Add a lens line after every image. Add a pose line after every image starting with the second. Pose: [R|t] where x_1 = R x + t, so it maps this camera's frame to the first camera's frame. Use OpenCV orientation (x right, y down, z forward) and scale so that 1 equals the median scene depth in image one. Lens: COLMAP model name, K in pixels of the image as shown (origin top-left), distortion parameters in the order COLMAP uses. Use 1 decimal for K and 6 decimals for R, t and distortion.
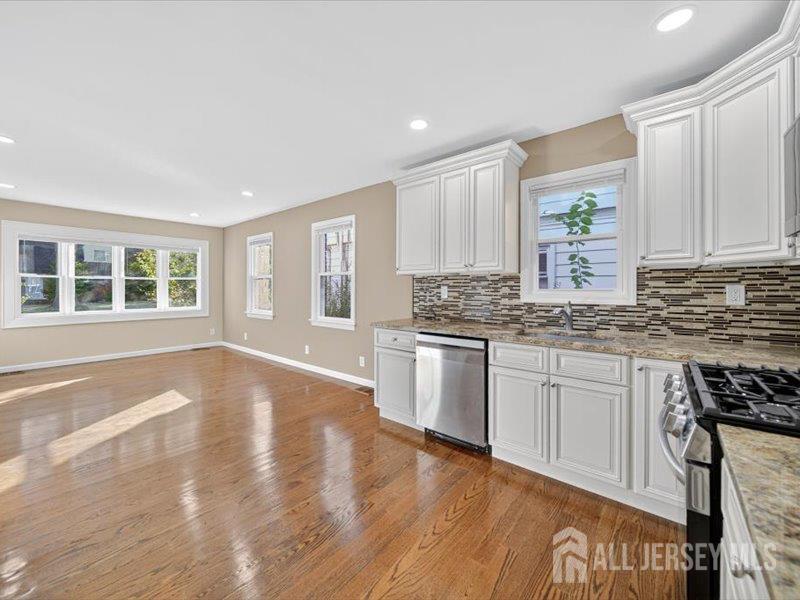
lens RADIAL K [[318.9, 0, 400.3], [0, 318.9, 289.9], [0, 0, 1]] dist [0.000764, 0.000204]
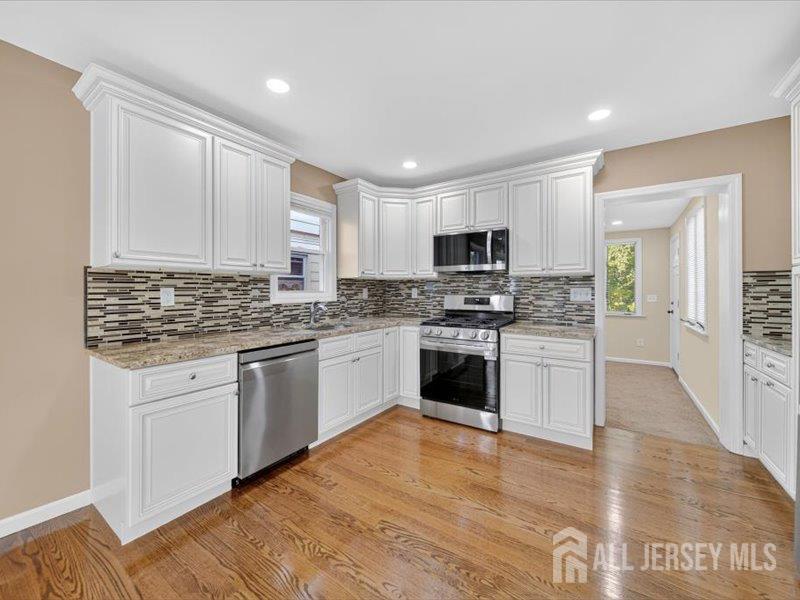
lens RADIAL K [[318.9, 0, 400.3], [0, 318.9, 289.9], [0, 0, 1]] dist [0.000764, 0.000204]
pose [[-0.107806, -0.002978, 0.994167, -0.630962], [0.005292, 0.999980, 0.003569, -0.007886], [-0.994158, 0.005646, -0.107788, 0.640913]]
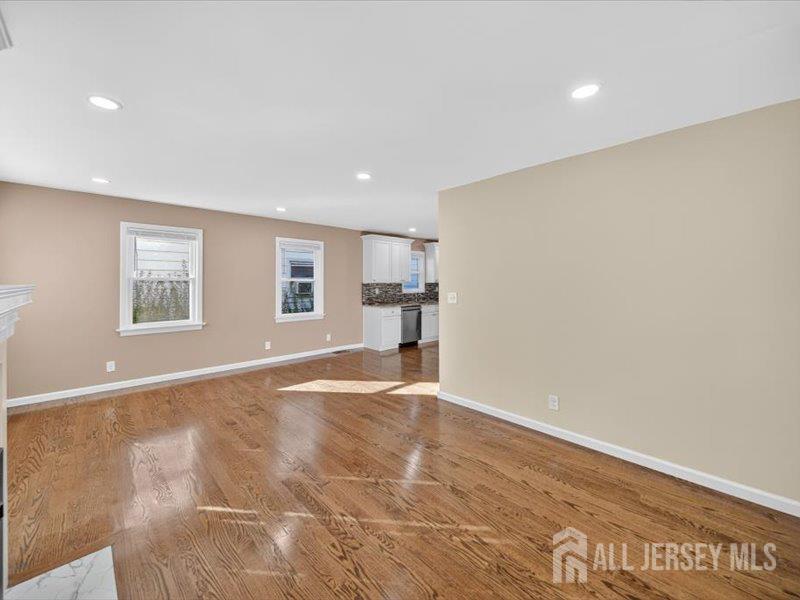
lens RADIAL K [[332.0, 0, 403.8], [0, 332.0, 279.3], [0, 0, 1]] dist [0.001570, 0.000104]
pose [[0.100193, 0.004020, 0.994960, -2.307356], [0.005382, 0.999975, -0.004583, -0.066250], [-0.994953, 0.005814, 0.100169, 0.641367]]
